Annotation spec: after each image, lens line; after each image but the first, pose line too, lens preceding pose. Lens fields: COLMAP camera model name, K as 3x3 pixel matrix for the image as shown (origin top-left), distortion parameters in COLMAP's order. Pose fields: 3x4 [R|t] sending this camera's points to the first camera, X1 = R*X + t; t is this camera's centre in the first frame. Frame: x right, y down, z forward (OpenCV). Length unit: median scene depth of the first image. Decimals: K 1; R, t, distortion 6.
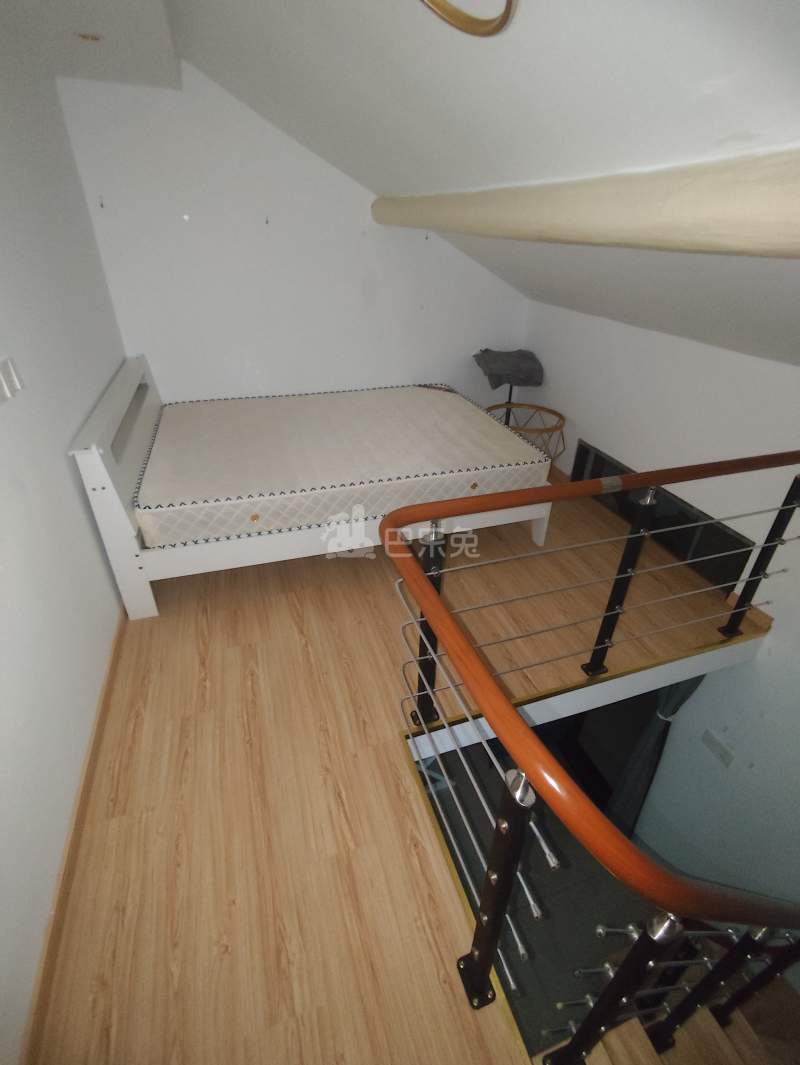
lens RADIAL K [[486.3, 0, 407.9], [0, 486.3, 521.7], [0, 0, 1]] dist [-0.005566, -0.002170]
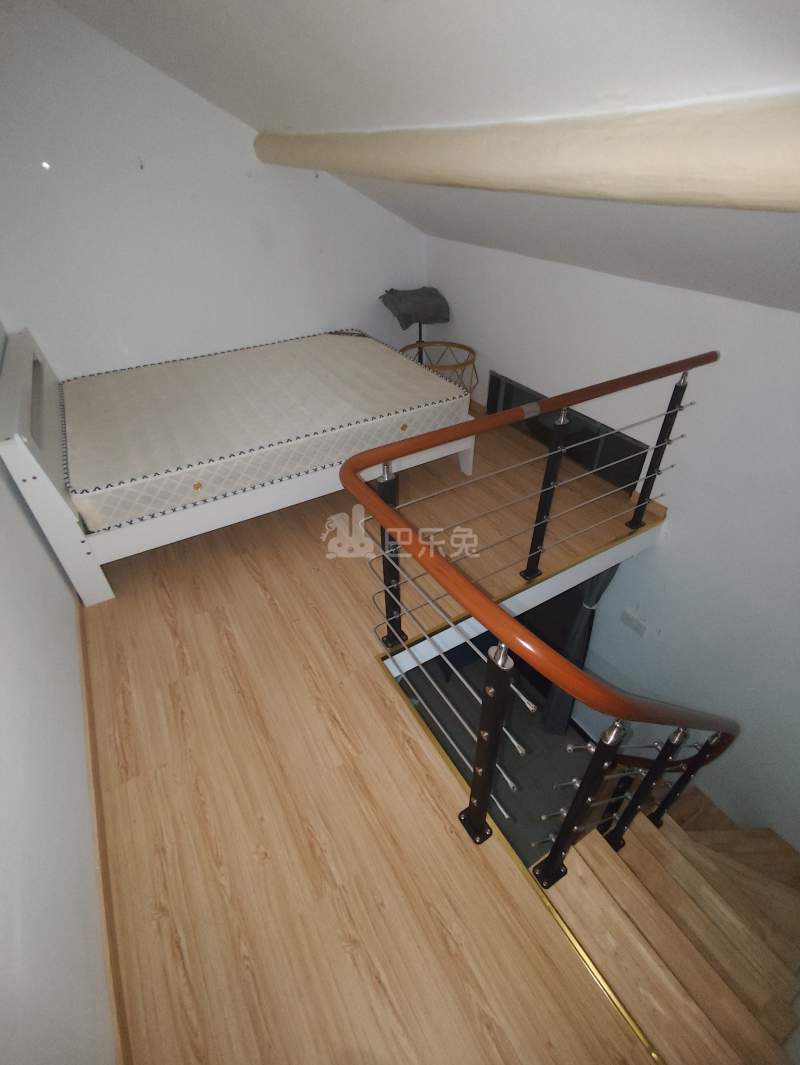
lens RADIAL K [[486.3, 0, 405.9], [0, 486.3, 522.8], [0, 0, 1]] dist [-0.005566, -0.002170]
pose [[0.976696, -0.155118, 0.148338, -0.057028], [0.137364, 0.982817, 0.123295, 0.001330], [-0.164914, -0.100045, 0.981221, -0.070215]]
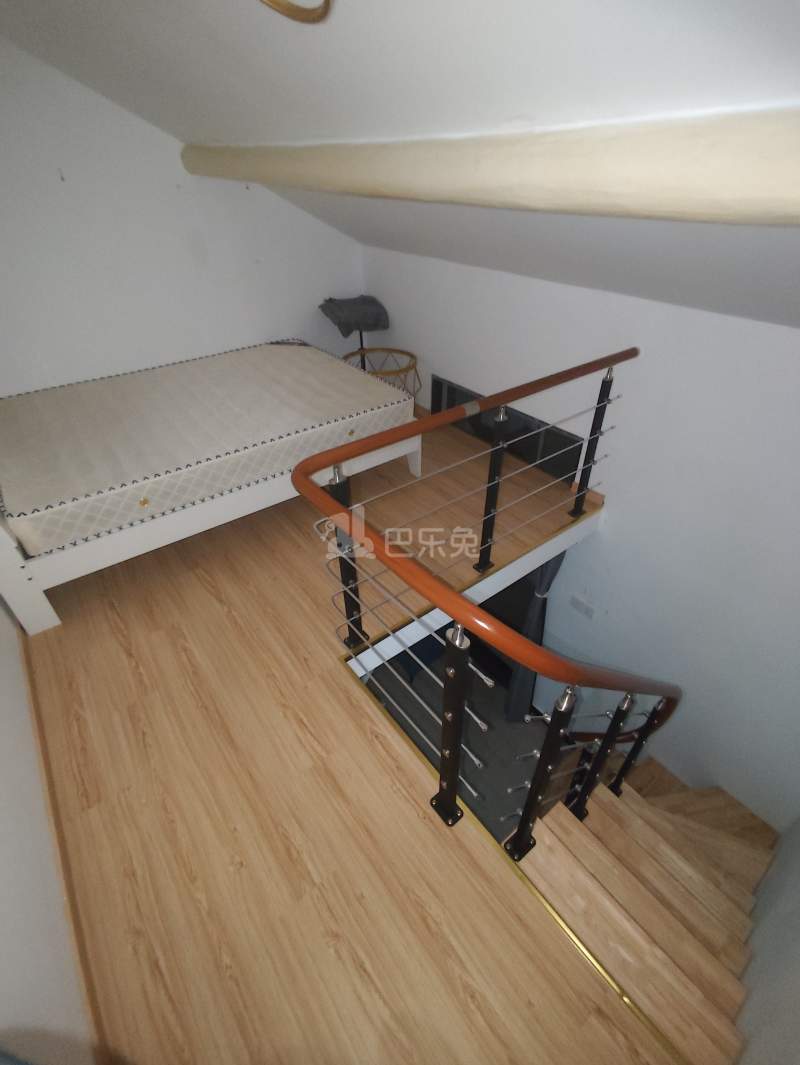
lens RADIAL K [[486.3, 0, 407.2], [0, 486.3, 523.5], [0, 0, 1]] dist [-0.005566, -0.002170]
pose [[0.944838, -0.218067, 0.244392, -0.063447], [0.192089, 0.973280, 0.125813, 0.012805], [-0.265297, -0.071928, 0.961480, -0.095797]]
